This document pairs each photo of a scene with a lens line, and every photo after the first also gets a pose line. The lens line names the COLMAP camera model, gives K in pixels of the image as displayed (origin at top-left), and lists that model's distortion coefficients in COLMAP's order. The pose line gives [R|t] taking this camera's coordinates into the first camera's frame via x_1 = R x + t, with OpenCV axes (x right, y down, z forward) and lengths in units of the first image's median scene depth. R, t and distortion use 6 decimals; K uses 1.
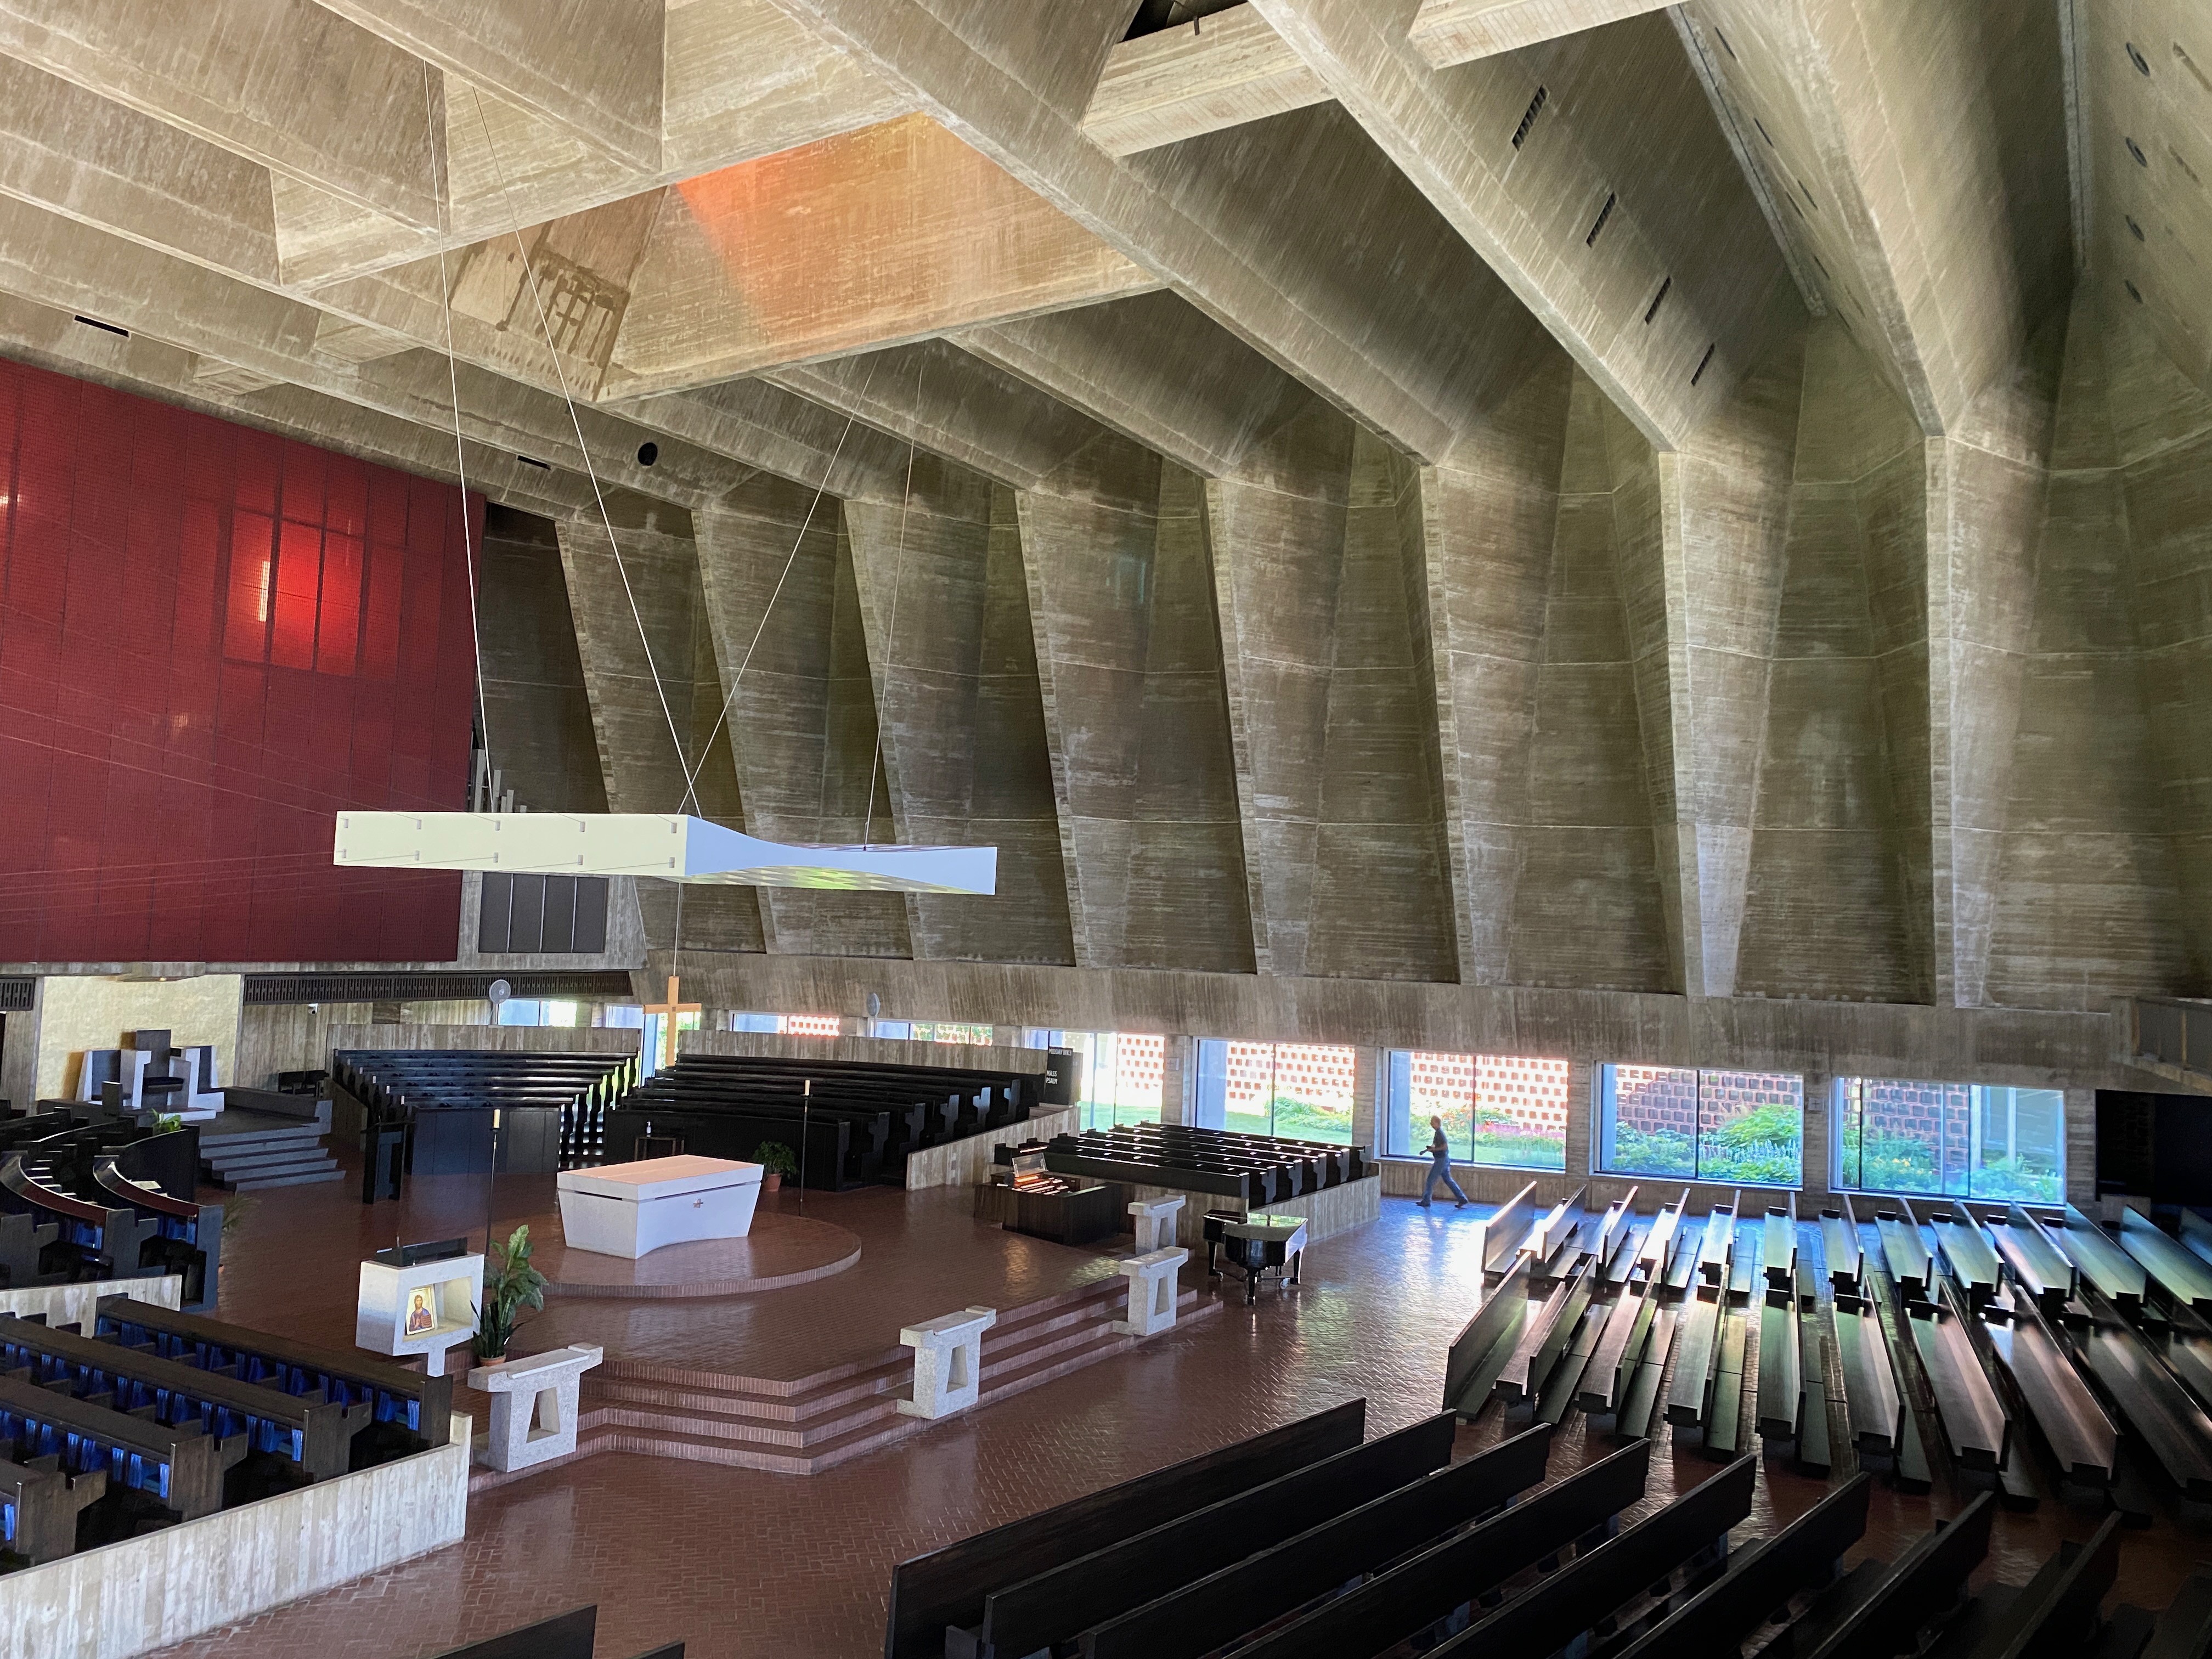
lens RADIAL K [[1706.8, 0, 1100.1], [0, 1706.8, 818.3], [0, 0, 1]] dist [0.048637, -0.040961]
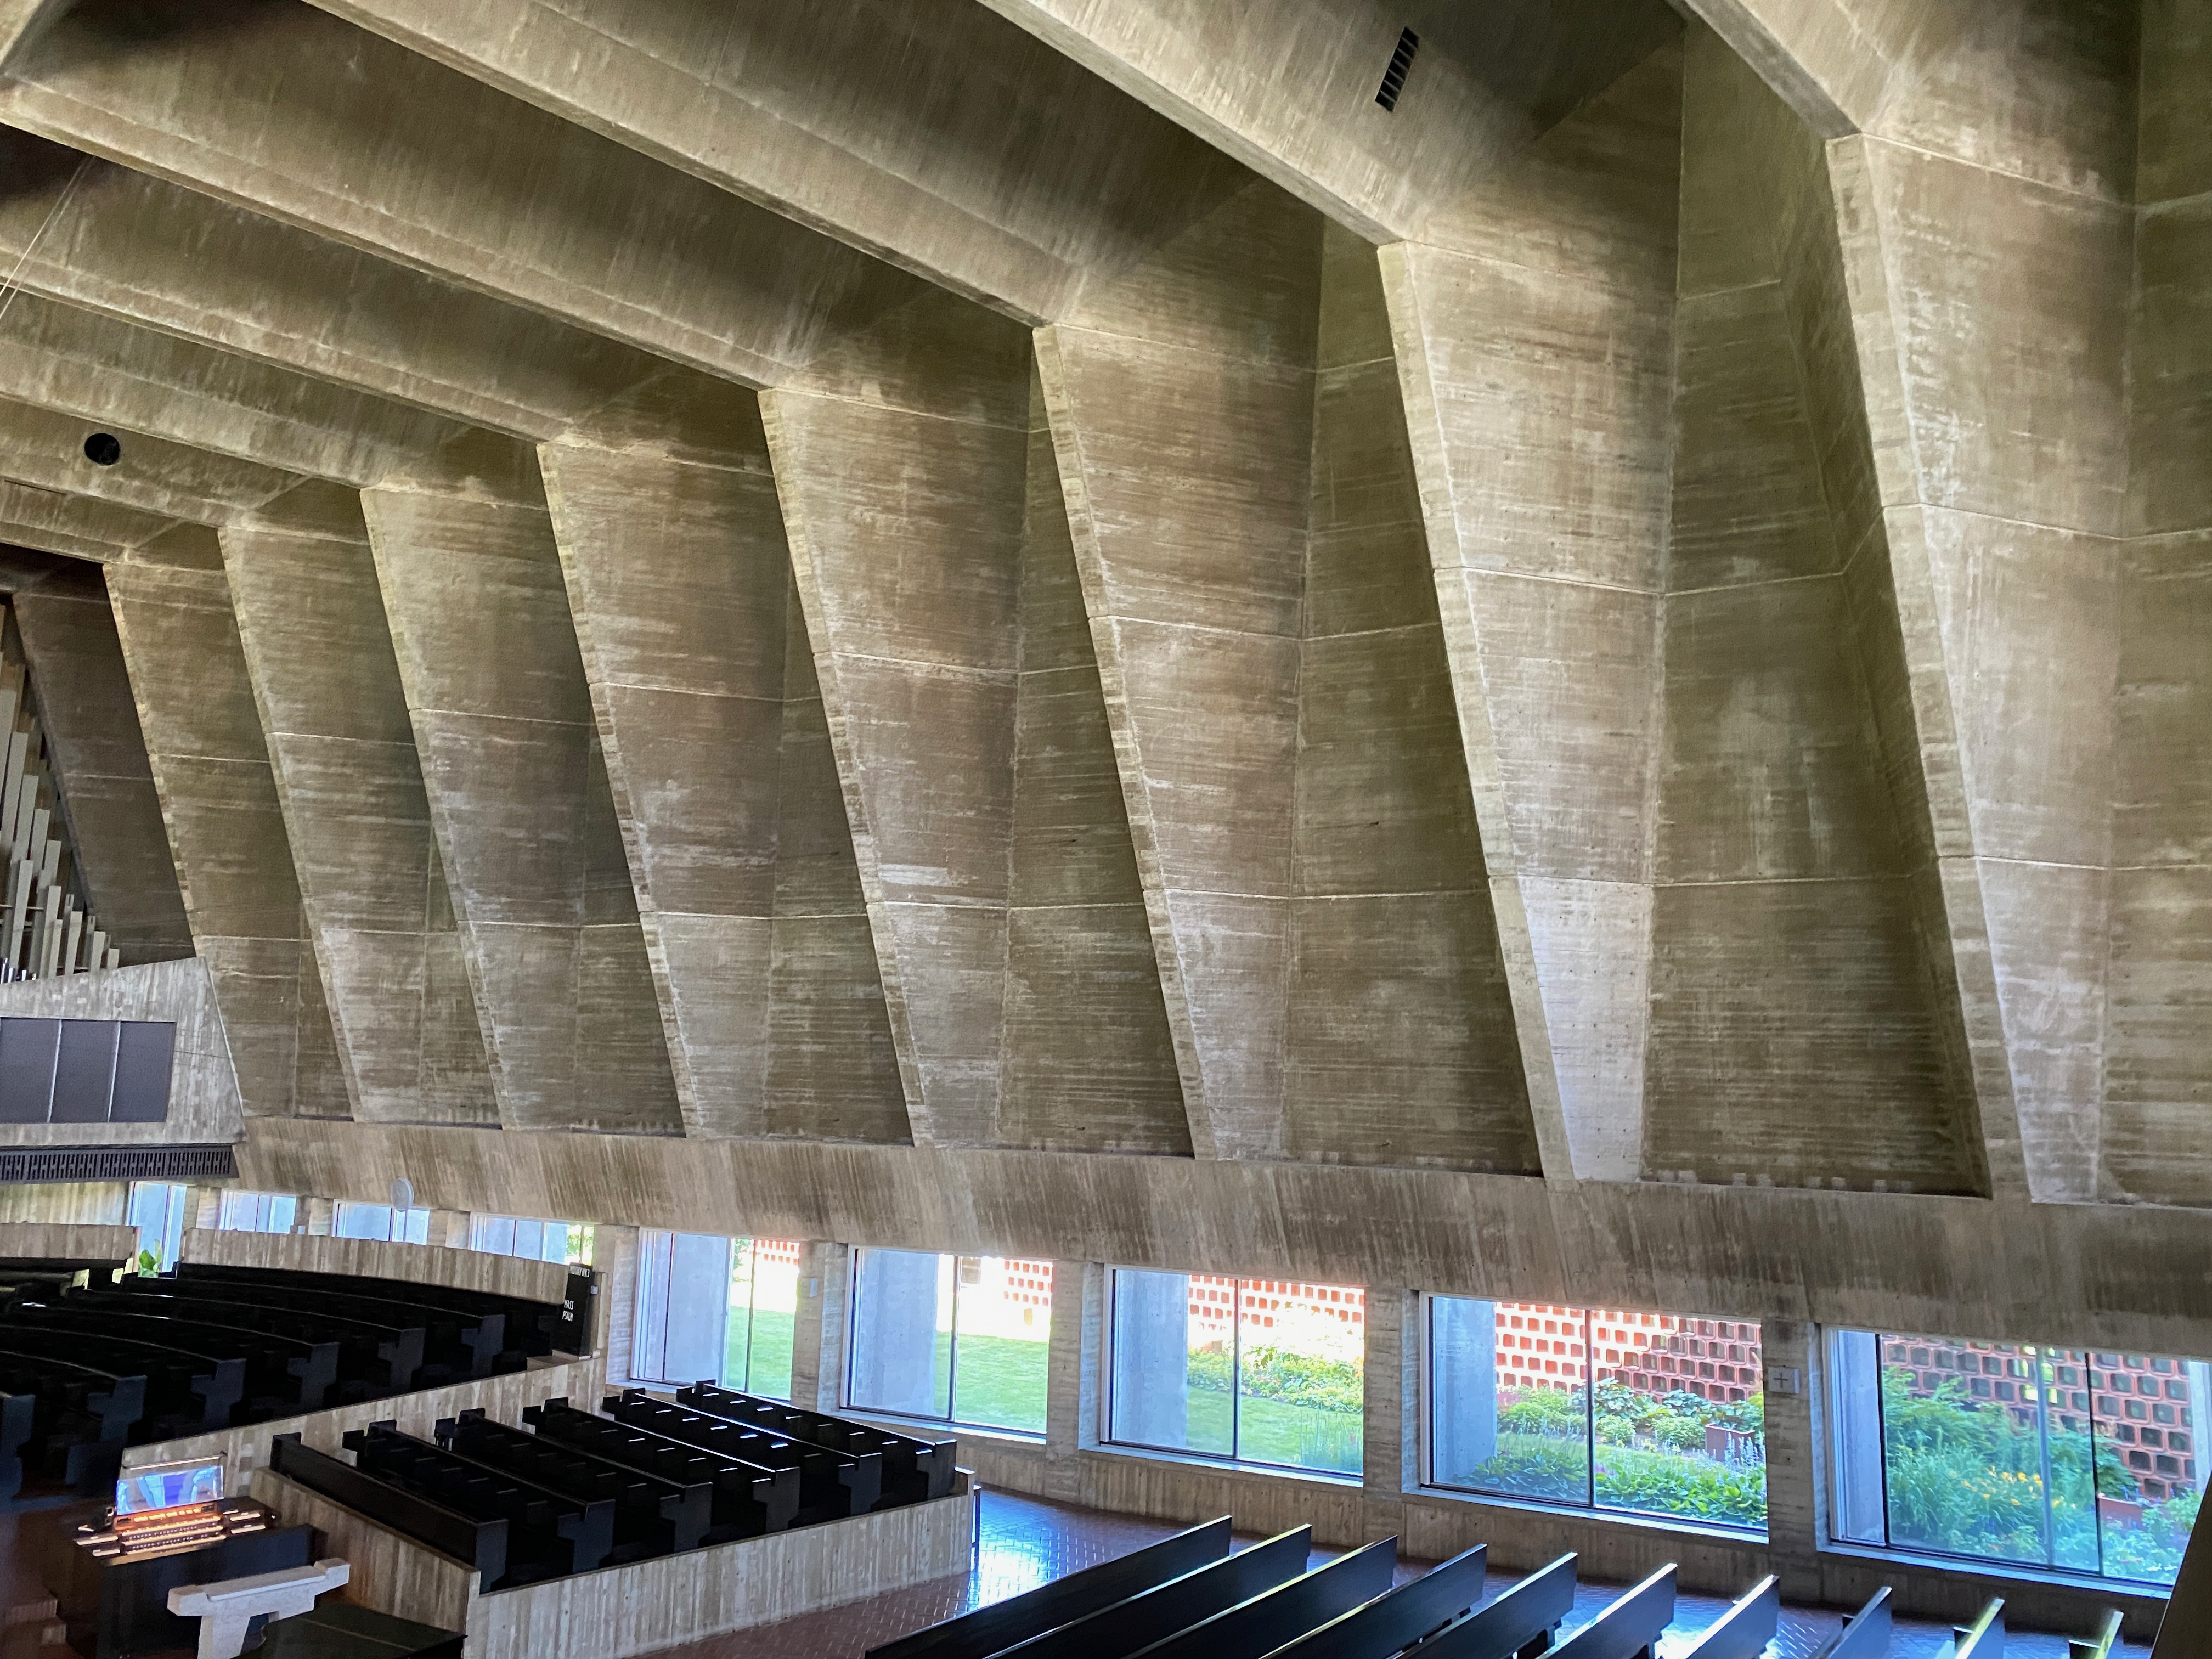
lens RADIAL K [[1706.8, 0, 1112.2], [0, 1706.8, 809.0], [0, 0, 1]] dist [0.048637, -0.040961]
pose [[0.971644, -0.050845, -0.230917, 0.340161], [0.027295, 0.994197, -0.104059, 0.036152], [0.234868, 0.094806, 0.967393, 0.397535]]
